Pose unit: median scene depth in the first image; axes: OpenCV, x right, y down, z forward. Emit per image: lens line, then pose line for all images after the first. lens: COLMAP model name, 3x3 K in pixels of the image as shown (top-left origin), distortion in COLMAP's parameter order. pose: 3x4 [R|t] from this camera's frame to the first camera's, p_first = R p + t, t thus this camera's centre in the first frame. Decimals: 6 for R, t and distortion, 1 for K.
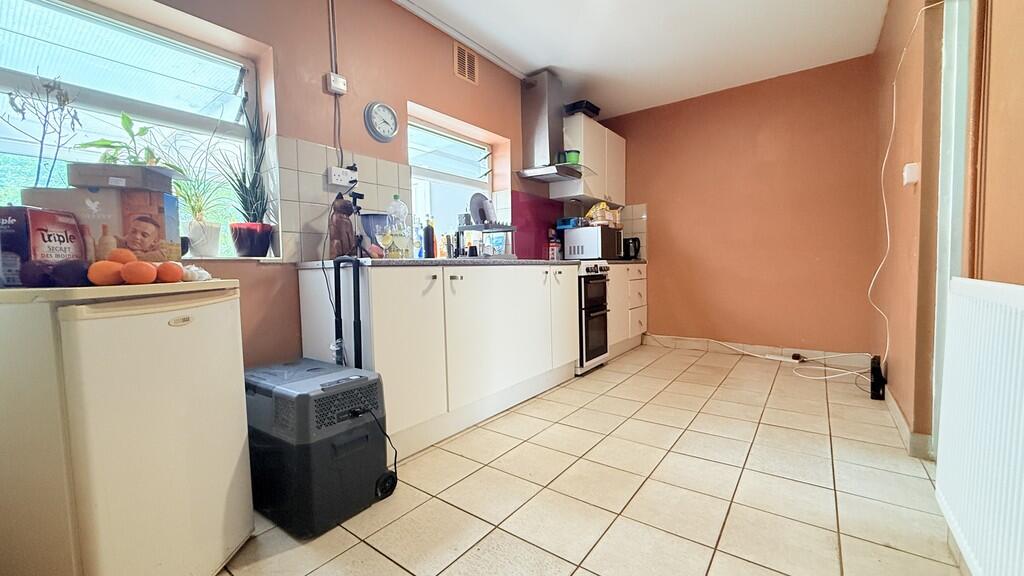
lens RADIAL K [[407.9, 0, 513.7], [0, 407.9, 289.9], [0, 0, 1]] dist [0.001941, -0.000580]
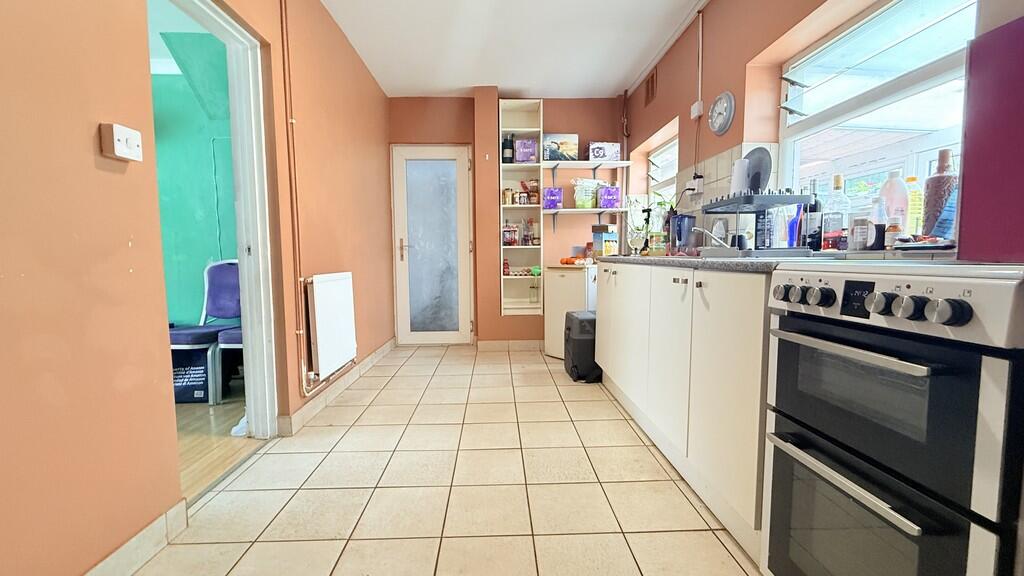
lens RADIAL K [[407.9, 0, 510.9], [0, 407.9, 286.9], [0, 0, 1]] dist [0.001941, -0.000580]
pose [[-0.779095, 0.071602, -0.622803, 0.503729], [-0.018129, 0.990467, 0.136550, -0.086995], [0.626643, 0.117676, -0.770370, 1.040300]]
